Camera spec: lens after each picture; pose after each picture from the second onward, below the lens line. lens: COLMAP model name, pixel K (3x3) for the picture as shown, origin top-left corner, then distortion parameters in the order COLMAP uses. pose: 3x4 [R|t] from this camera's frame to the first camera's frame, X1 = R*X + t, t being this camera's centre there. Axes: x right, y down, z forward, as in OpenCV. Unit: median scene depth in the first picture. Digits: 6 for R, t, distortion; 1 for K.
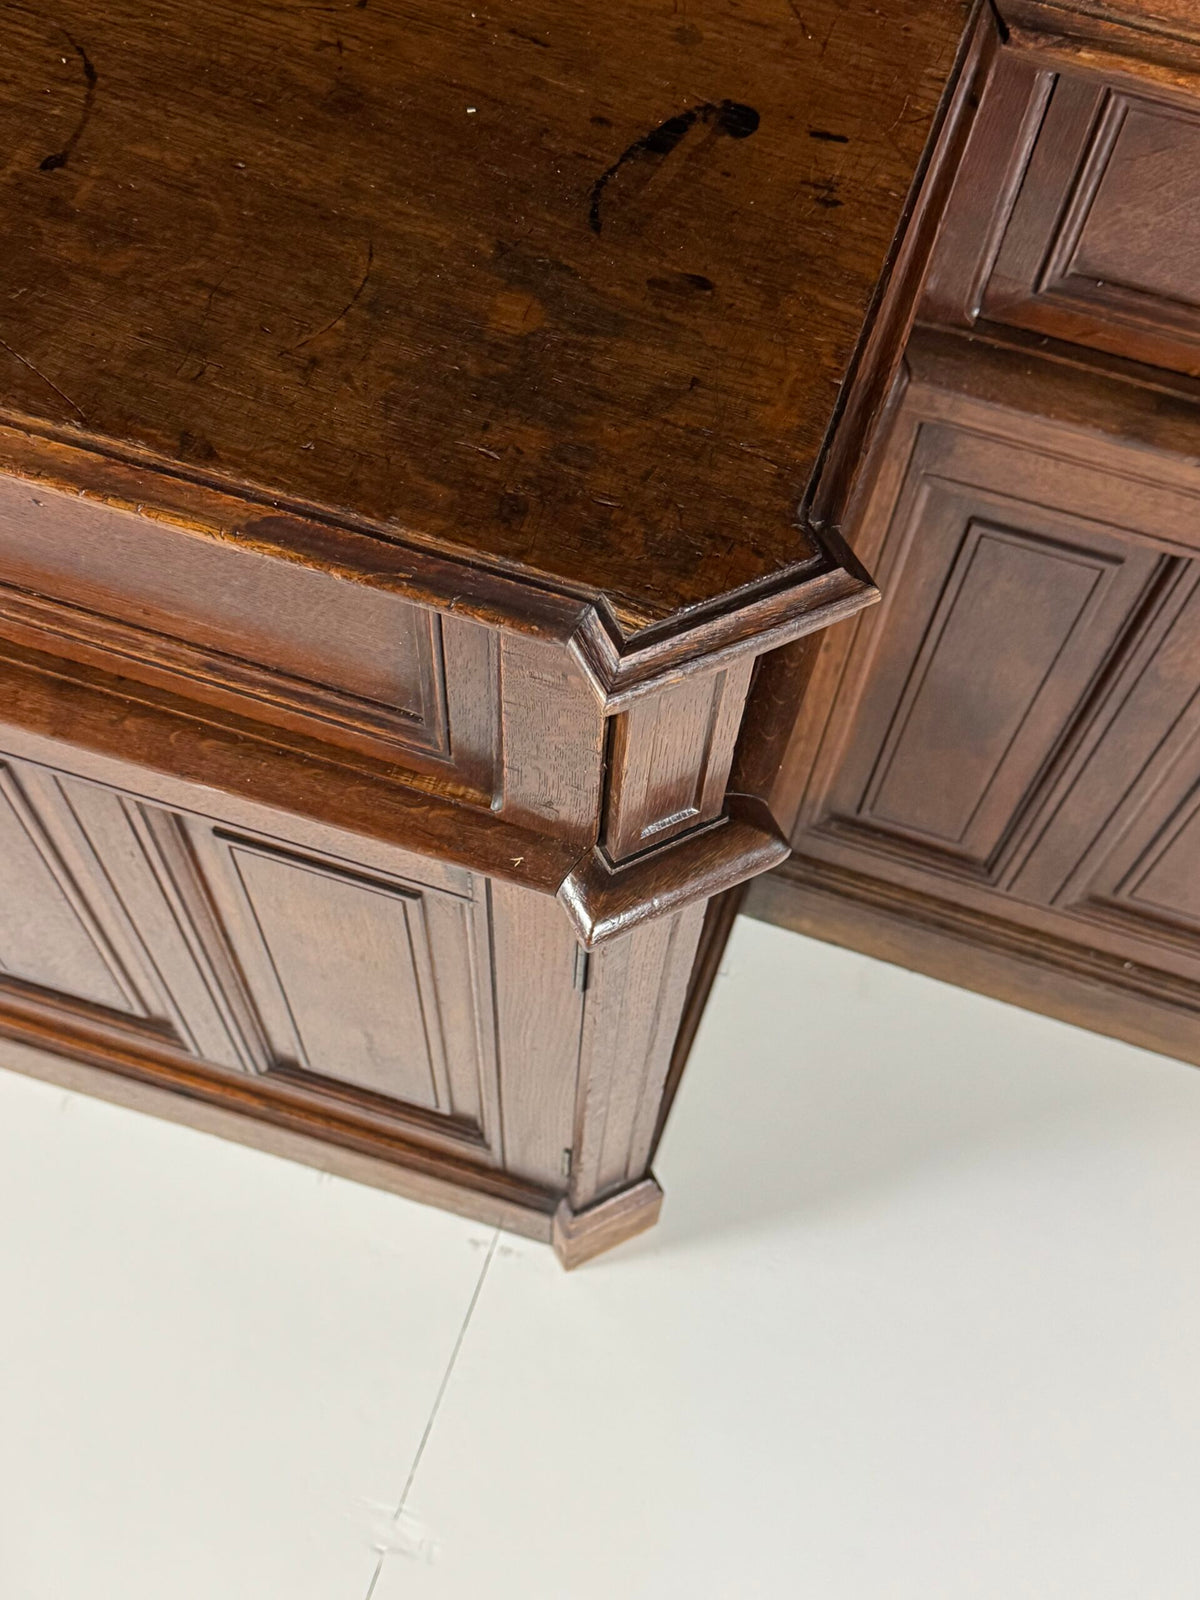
lens RADIAL K [[1799.5, 0, 608.5], [0, 1799.5, 808.9], [0, 0, 1]] dist [0.194575, -0.495153]
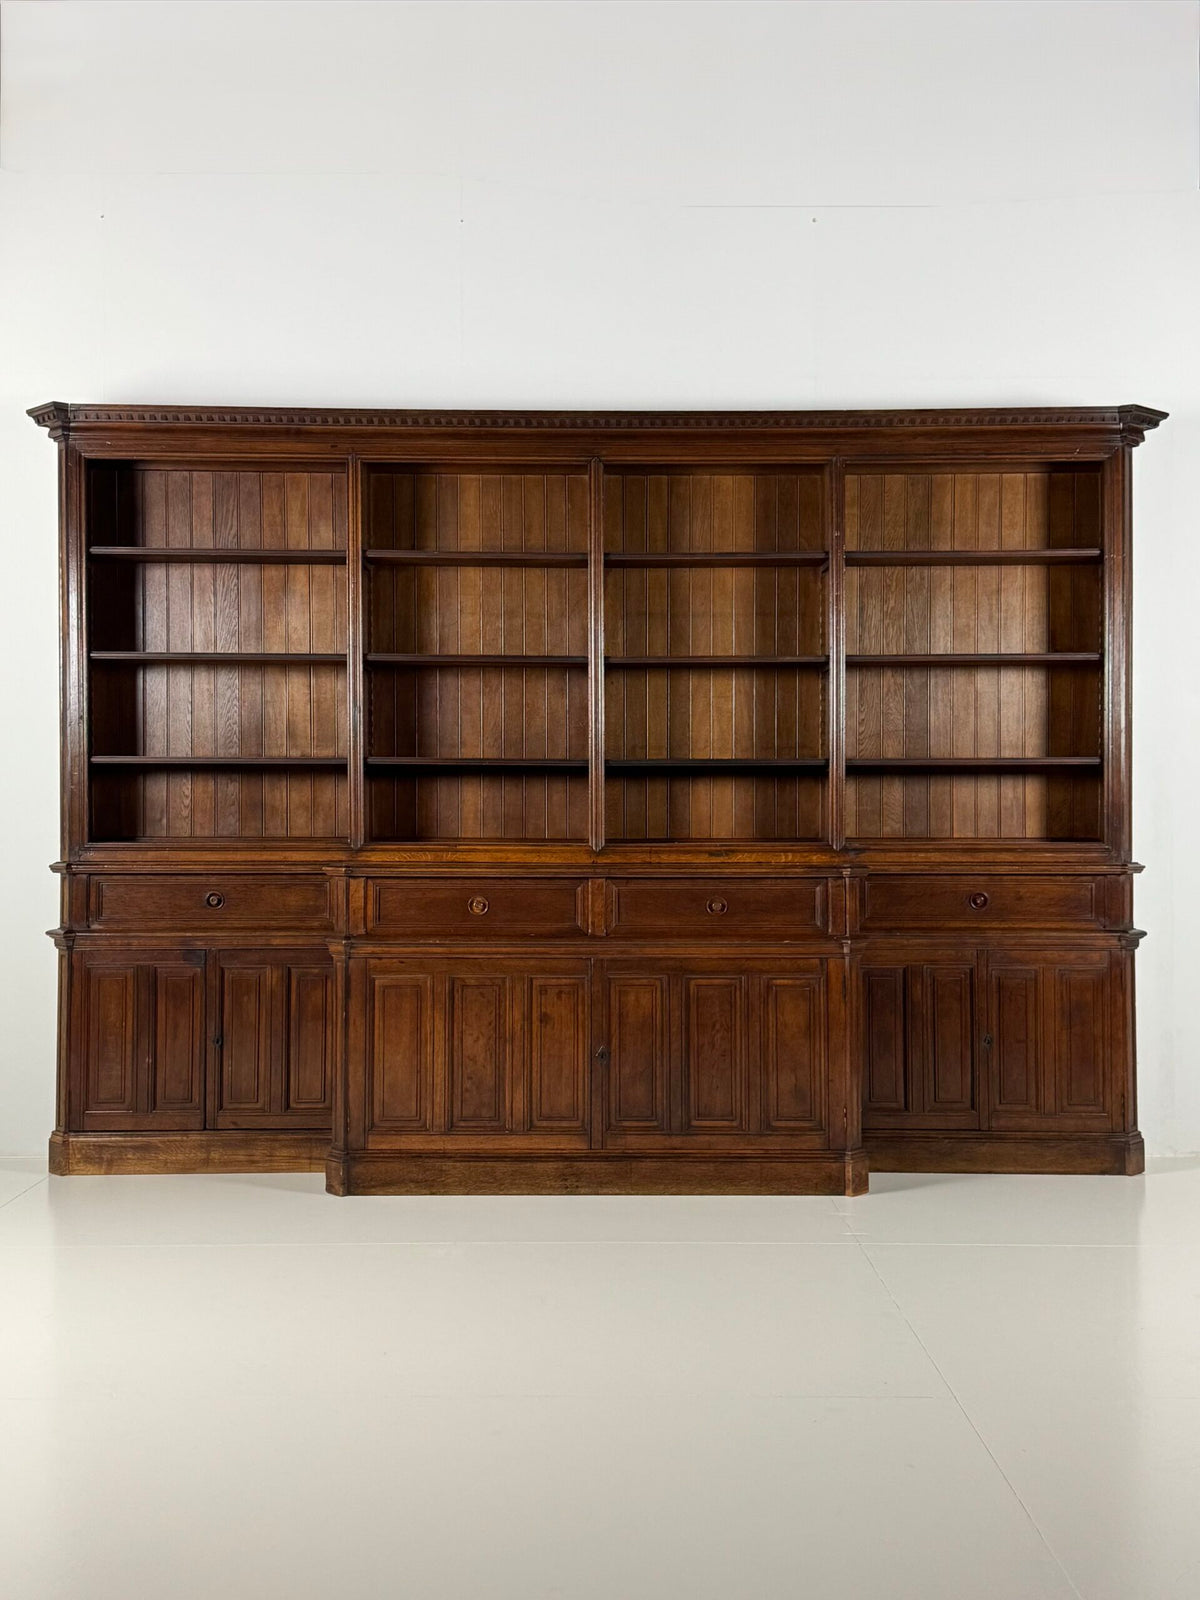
lens RADIAL K [[1717.8, 0, 605.4], [0, 1717.8, 799.1], [0, 0, 1]] dist [0.134804, -0.030121]
pose [[0.947290, -0.037269, 0.318203, -3.410739], [0.303346, 0.423867, -0.853416, 5.945975], [-0.103070, 0.904957, 0.412830, -2.404577]]
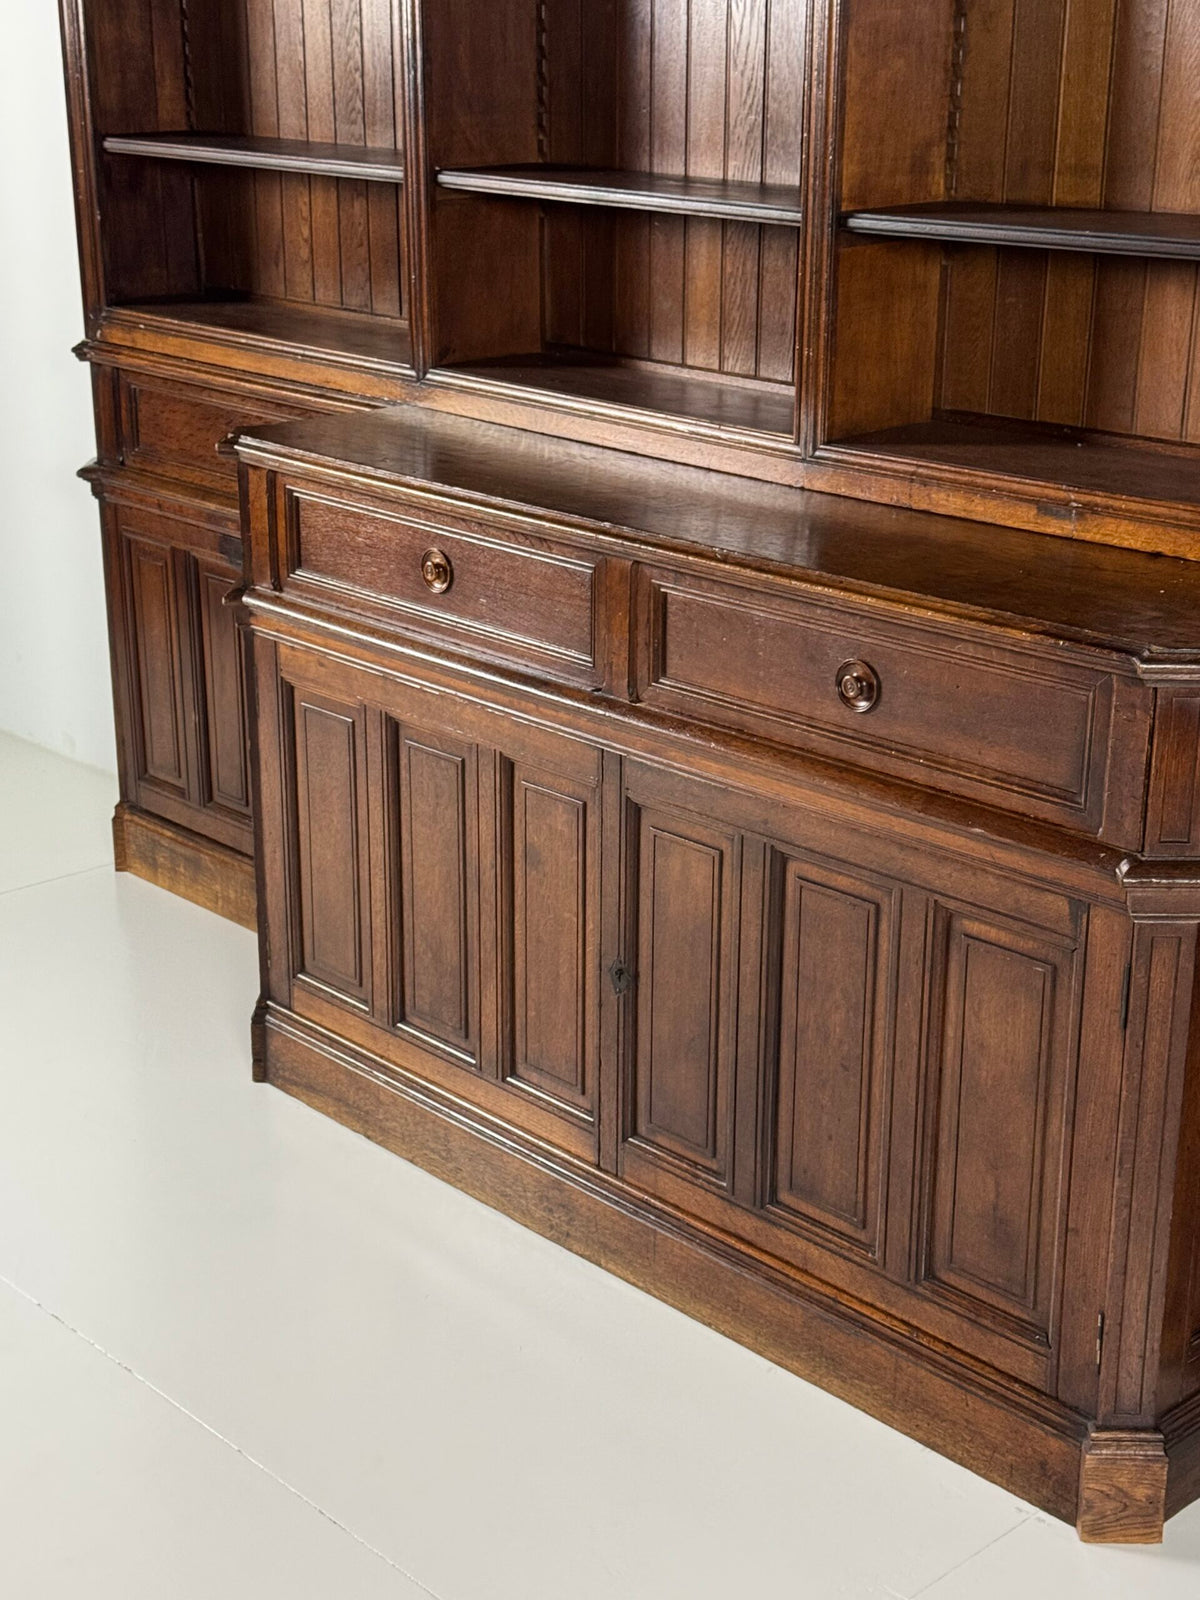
lens RADIAL K [[2353.3, 0, 600.0], [0, 2353.3, 800.0], [0, 0, 1]] dist [0.154977, -0.133330]
pose [[0.878760, 0.118963, -0.462199, 0.879971], [-0.415400, 0.667488, -0.617982, 2.409621], [0.234995, 0.735056, 0.635979, -1.238945]]
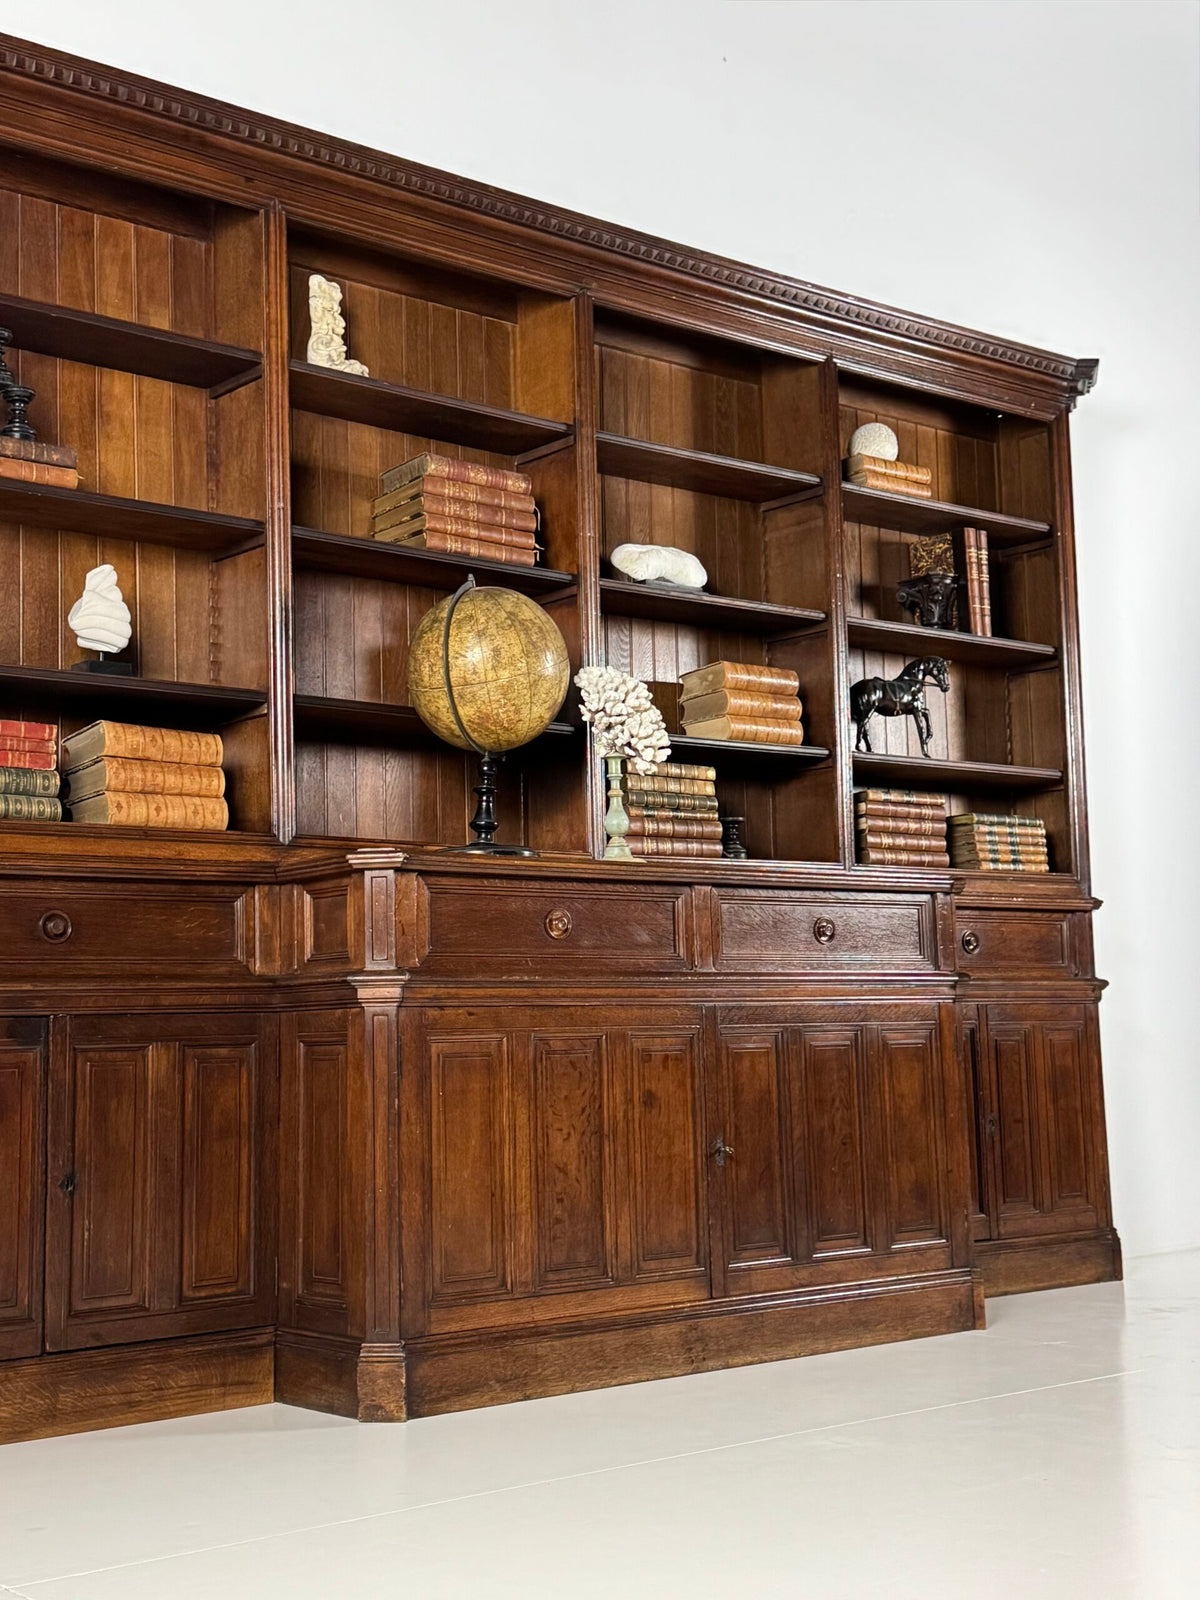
lens RADIAL K [[2070.5, 0, 601.7], [0, 2070.5, 805.1], [0, 0, 1]] dist [0.144609, -0.041569]
pose [[0.531641, 0.041507, 0.845952, -6.410207], [0.782402, 0.358429, -0.509289, 2.398620], [-0.324353, 0.932634, 0.158081, -0.037873]]
